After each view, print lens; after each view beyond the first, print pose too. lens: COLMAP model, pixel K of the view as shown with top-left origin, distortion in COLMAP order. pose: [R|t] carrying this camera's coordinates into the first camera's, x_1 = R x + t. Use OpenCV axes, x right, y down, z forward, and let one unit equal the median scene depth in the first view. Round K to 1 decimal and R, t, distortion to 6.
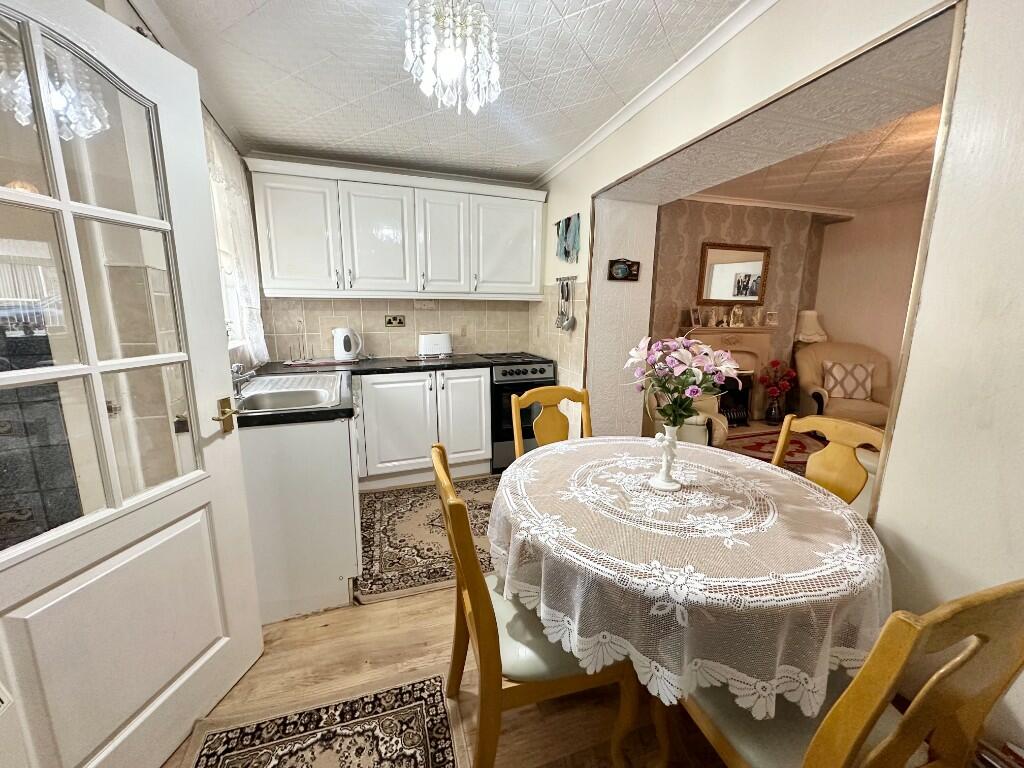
lens RADIAL K [[411.7, 0, 511.7], [0, 411.7, 384.9], [0, 0, 1]] dist [0.000801, -0.000058]
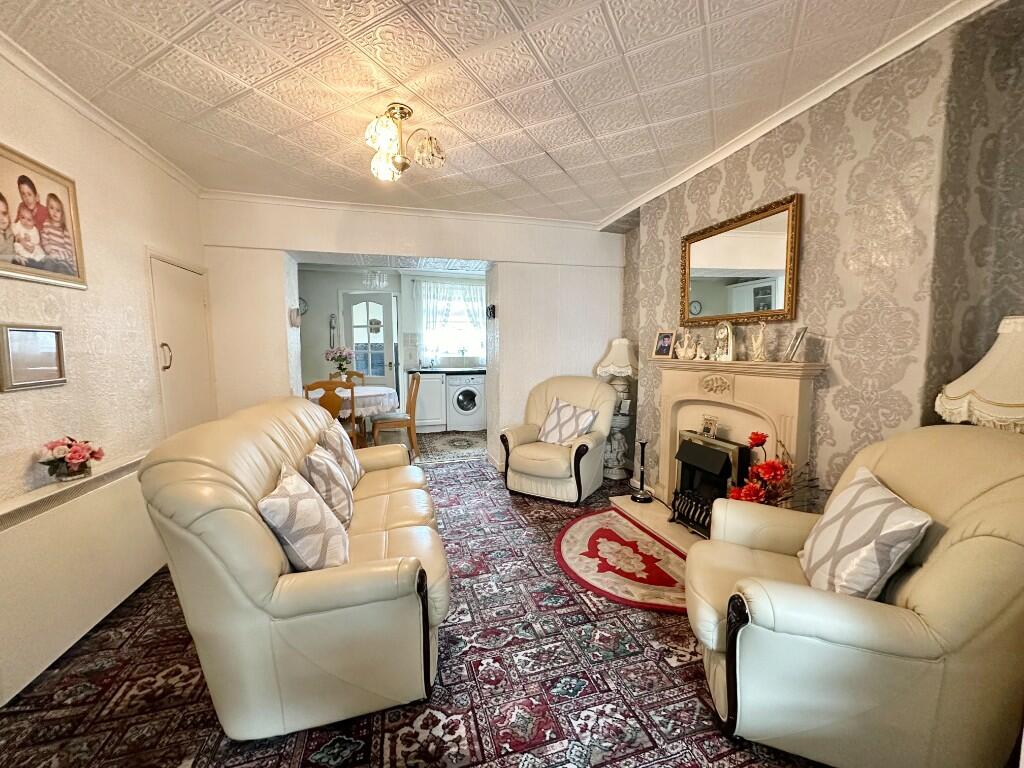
lens RADIAL K [[411.7, 0, 512.4], [0, 411.7, 388.7], [0, 0, 1]] dist [0.000801, -0.000058]
pose [[-0.036430, 0.091437, -0.995144, 1.191075], [-0.180966, 0.978738, 0.096555, -0.113658], [0.982814, 0.183605, -0.019109, 0.782340]]
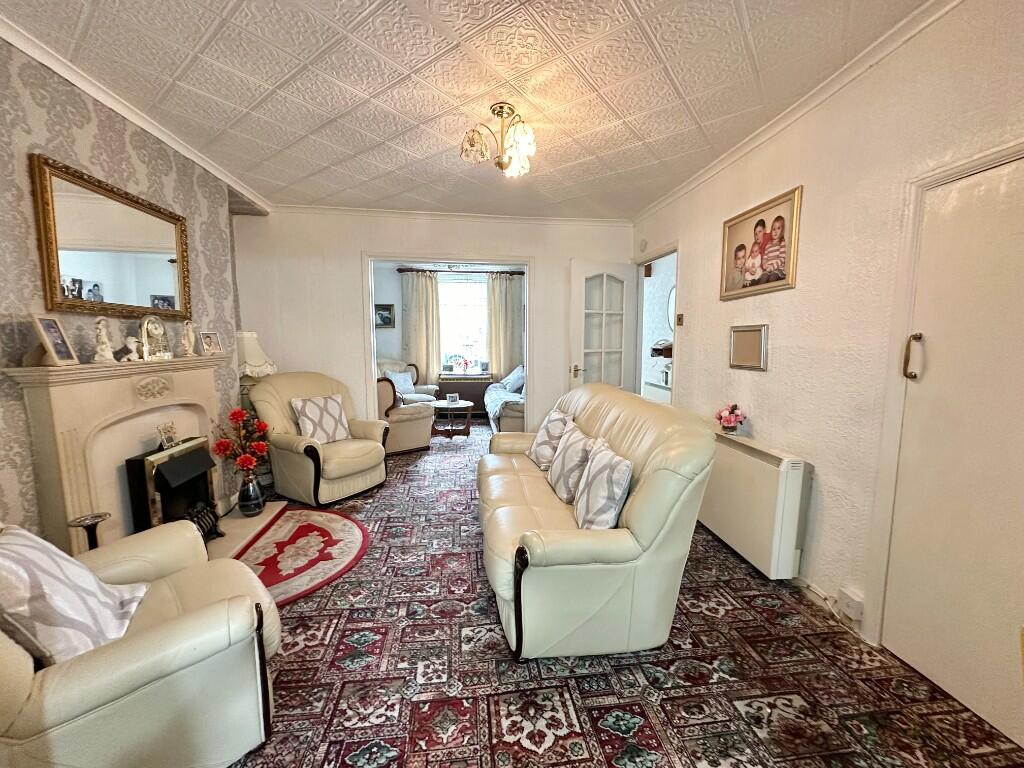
lens RADIAL K [[411.7, 0, 508.3], [0, 411.7, 382.6], [0, 0, 1]] dist [0.000801, -0.000058]
pose [[0.205373, -0.112597, 0.972185, 0.153163], [0.182839, 0.980285, 0.074910, -0.078349], [-0.961453, 0.162369, 0.221911, 0.516105]]
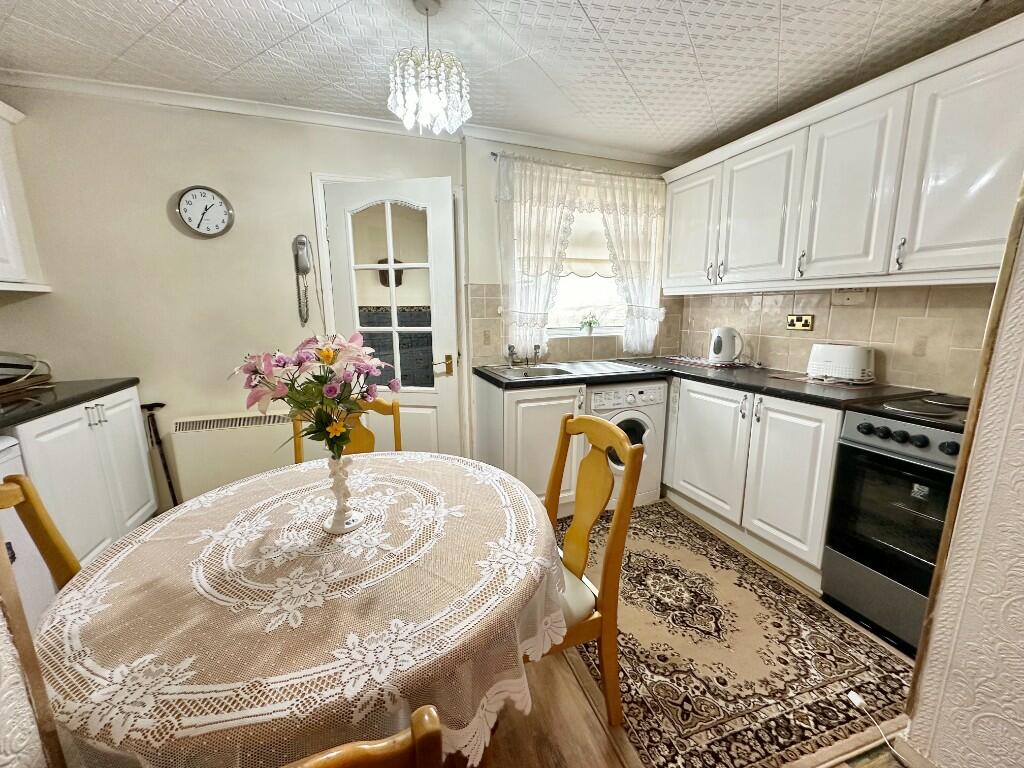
lens RADIAL K [[411.7, 0, 514.5], [0, 411.7, 383.6], [0, 0, 1]] dist [0.000801, -0.000058]
pose [[-0.012608, 0.175089, -0.984472, 0.357248], [-0.181197, 0.967850, 0.174453, -0.069100], [0.983366, 0.180583, 0.019523, 0.409027]]
